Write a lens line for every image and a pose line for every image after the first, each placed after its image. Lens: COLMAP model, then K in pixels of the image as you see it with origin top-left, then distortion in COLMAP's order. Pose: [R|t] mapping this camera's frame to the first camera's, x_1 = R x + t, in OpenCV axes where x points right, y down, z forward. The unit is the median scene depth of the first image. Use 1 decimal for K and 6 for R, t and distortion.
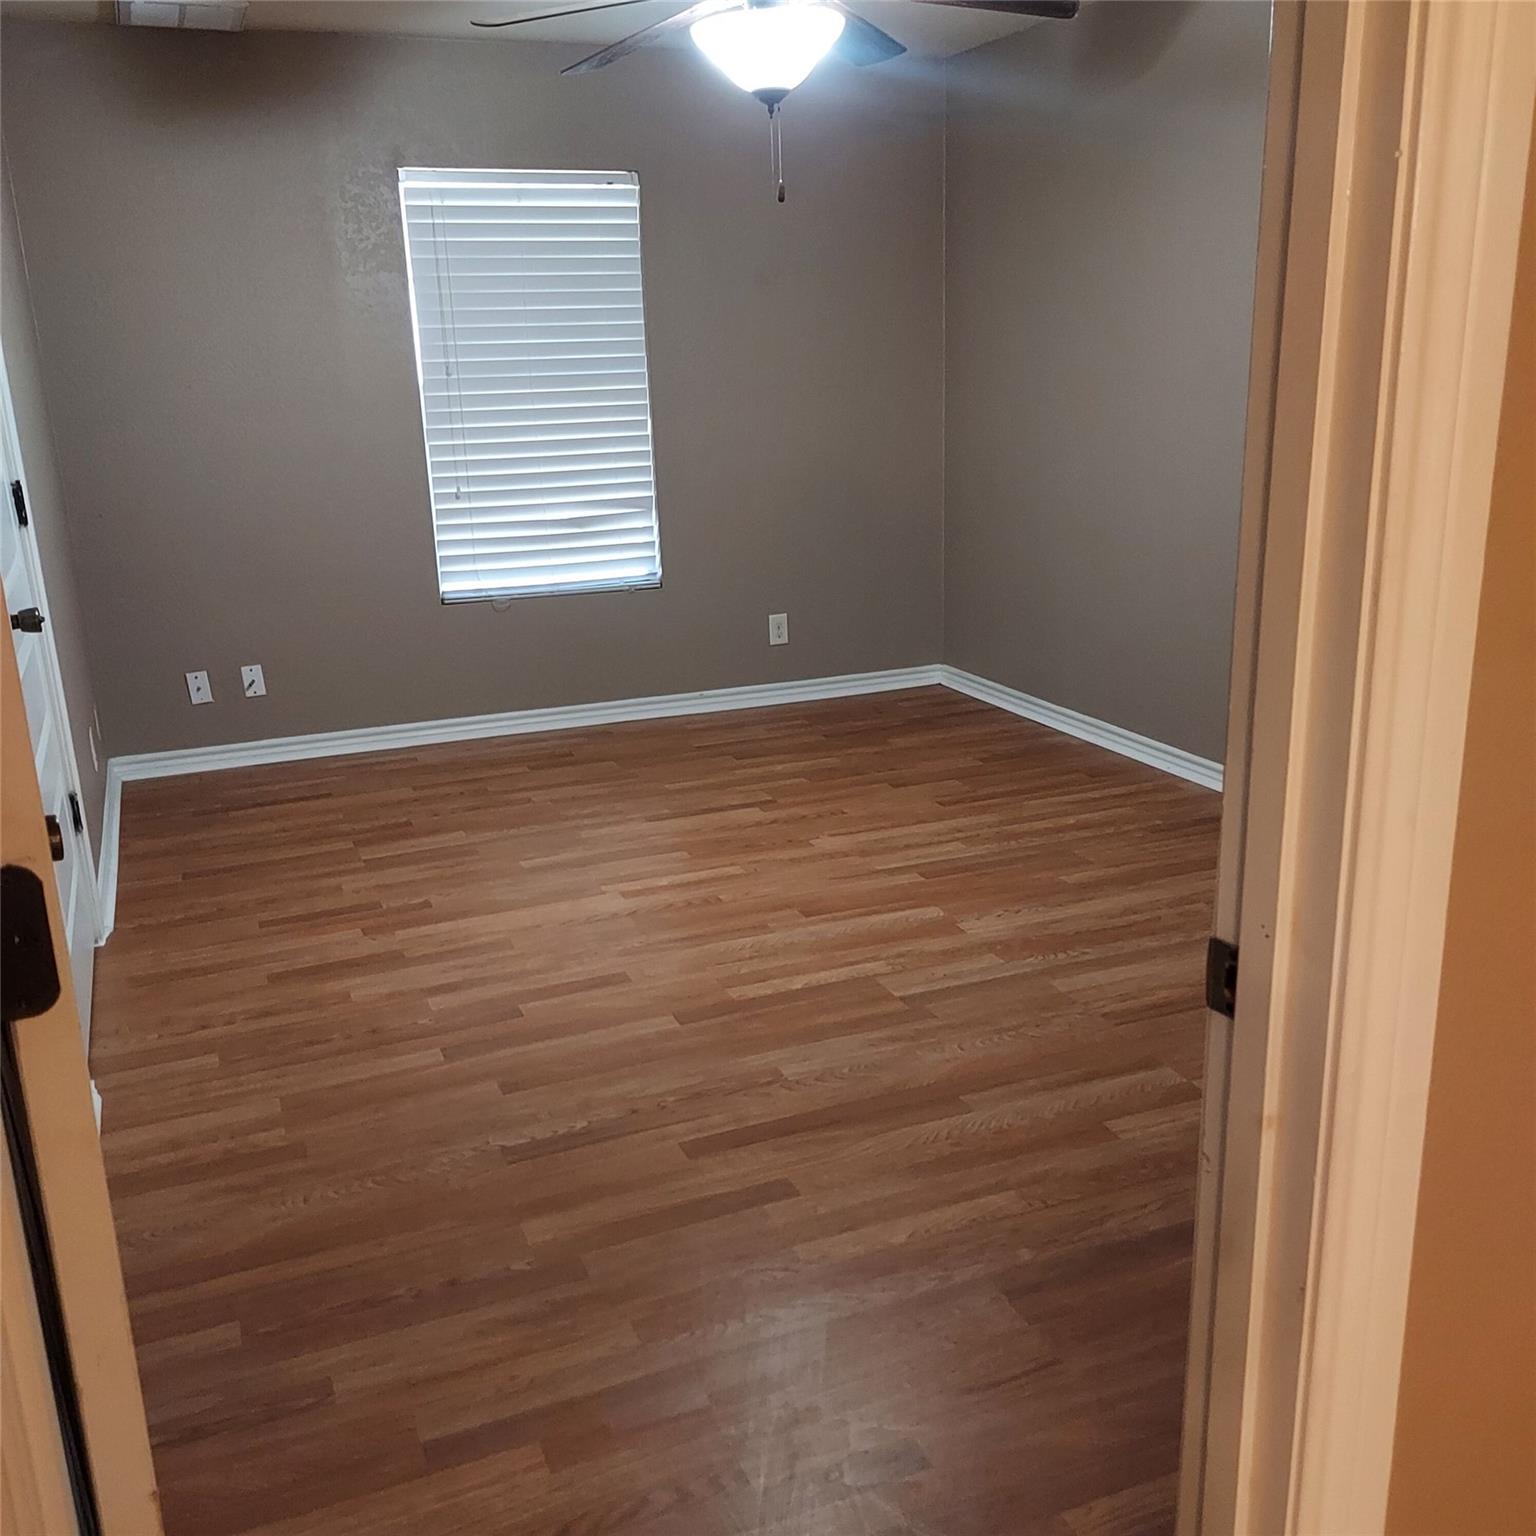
lens RADIAL K [[1491.7, 0, 777.2], [0, 1491.7, 781.5], [0, 0, 1]] dist [0.033952, 0.000000]
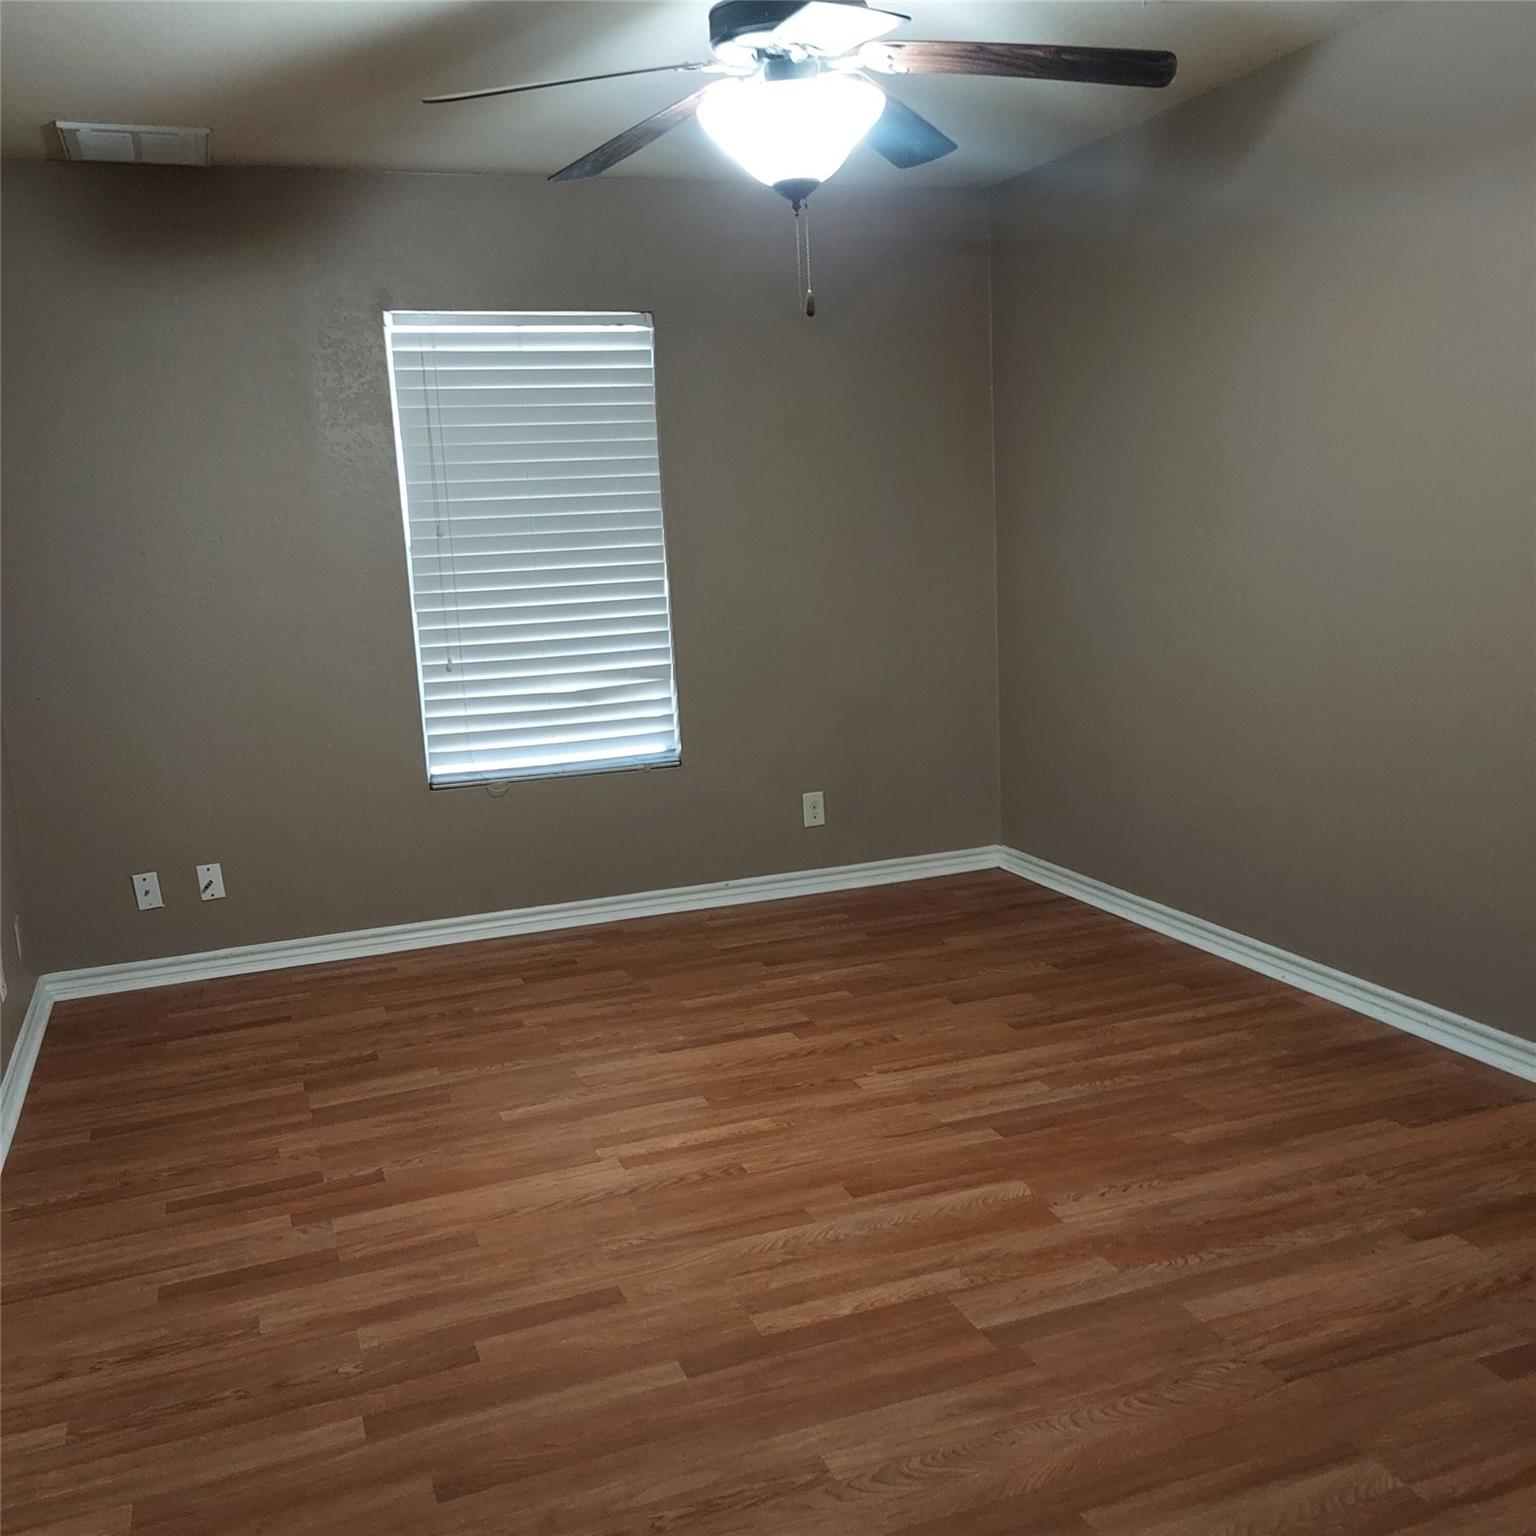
lens RADIAL K [[1491.7, 0, 756.5], [0, 1491.7, 764.1], [0, 0, 1]] dist [0.033952, 0.000000]
pose [[0.999215, -0.012700, -0.037535, 0.000578], [0.008331, 0.993406, -0.114344, -0.038072], [0.038740, 0.113942, 0.992732, 0.162276]]
